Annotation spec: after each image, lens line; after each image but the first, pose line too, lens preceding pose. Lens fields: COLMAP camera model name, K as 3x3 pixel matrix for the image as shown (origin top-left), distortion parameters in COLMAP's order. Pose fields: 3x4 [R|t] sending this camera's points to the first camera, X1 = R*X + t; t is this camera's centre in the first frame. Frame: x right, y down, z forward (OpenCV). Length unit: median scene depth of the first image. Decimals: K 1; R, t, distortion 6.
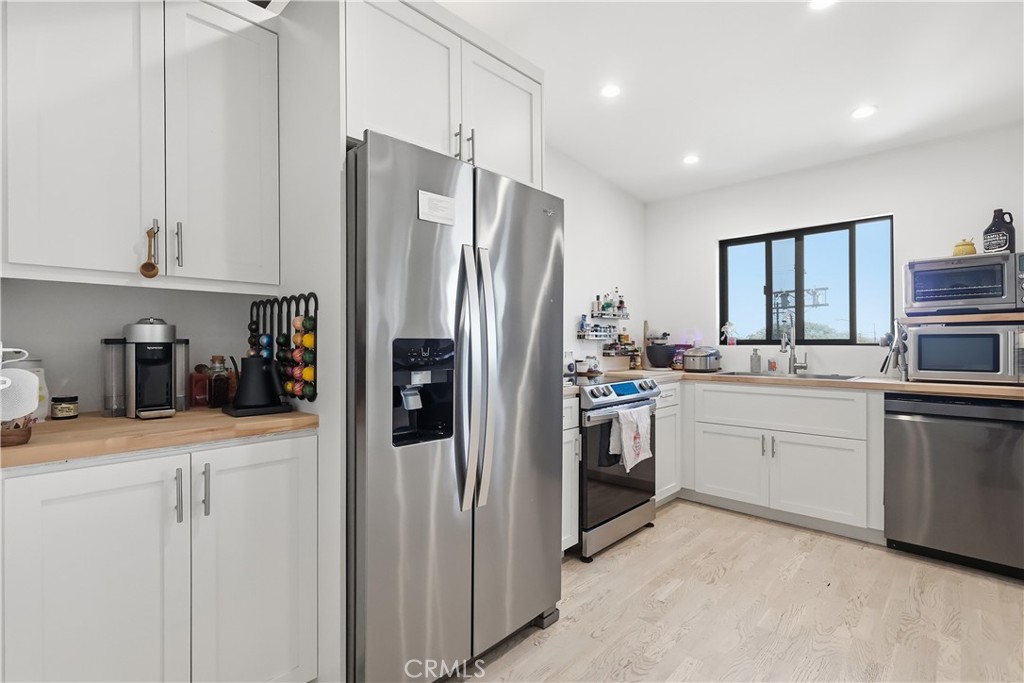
lens RADIAL K [[480.2, 0, 508.2], [0, 480.2, 343.7], [0, 0, 1]] dist [-0.000796, 0.000128]
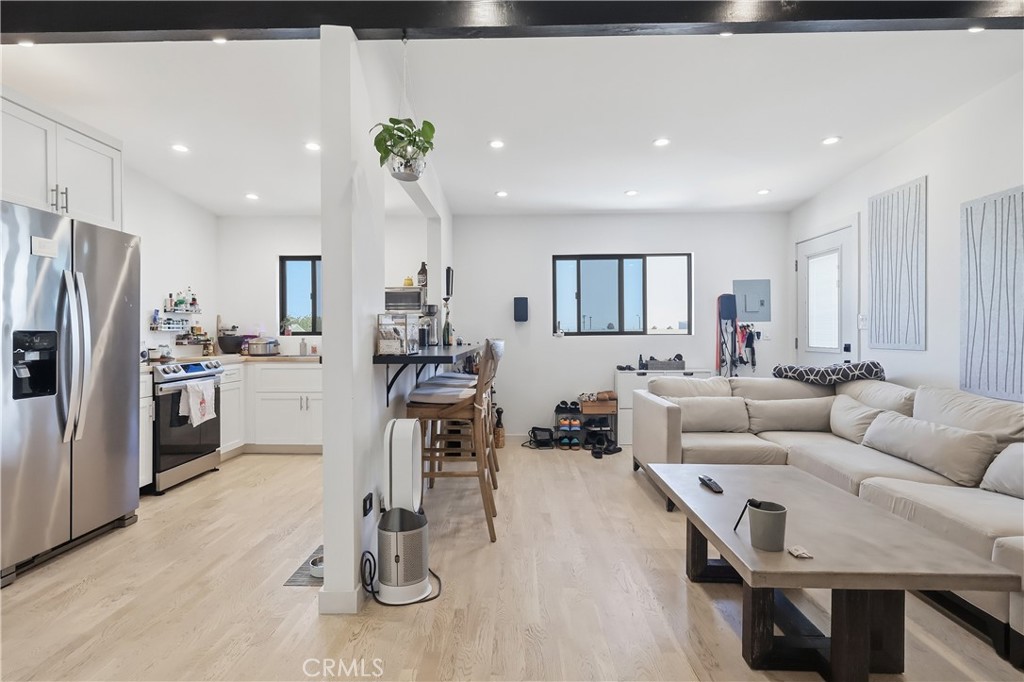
lens RADIAL K [[525.7, 0, 510.7], [0, 525.7, 336.5], [0, 0, 1]] dist [-0.002862, -0.001167]
pose [[0.731379, -0.001906, 0.681968, -0.099836], [-0.000060, 0.999996, 0.002860, 0.001462], [-0.681971, -0.002133, 0.731376, -0.626012]]
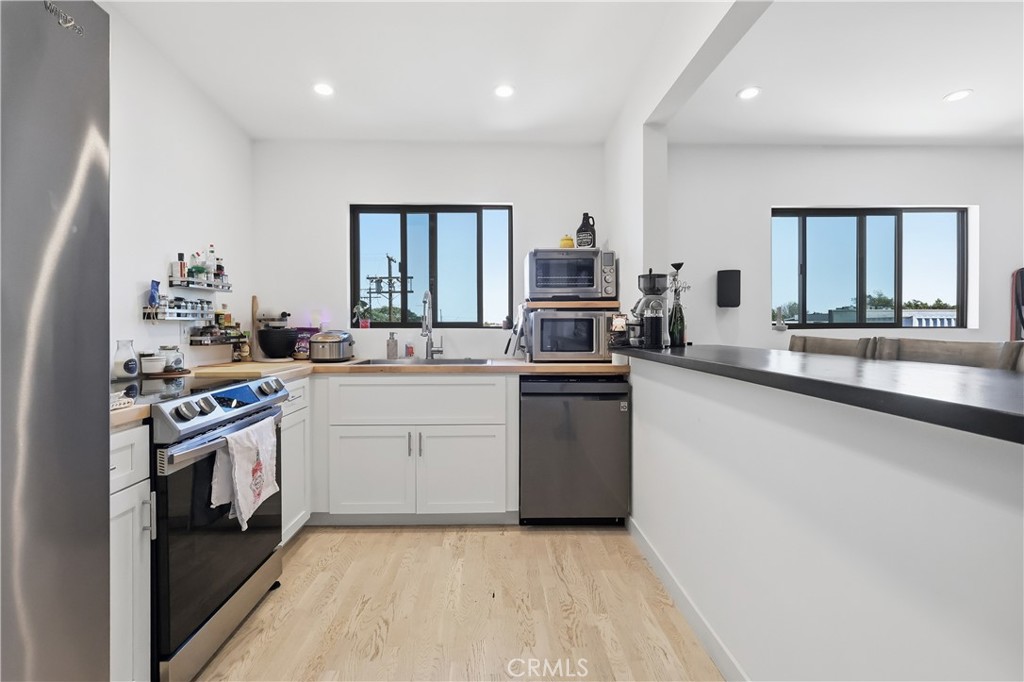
lens RADIAL K [[487.2, 0, 512.4], [0, 487.2, 331.2], [0, 0, 1]] dist [-0.002253, -0.000200]
pose [[0.698212, -0.006701, 0.715859, 0.032301], [-0.000801, 0.999948, 0.010141, -0.001440], [-0.715890, -0.007654, 0.698171, 0.256423]]
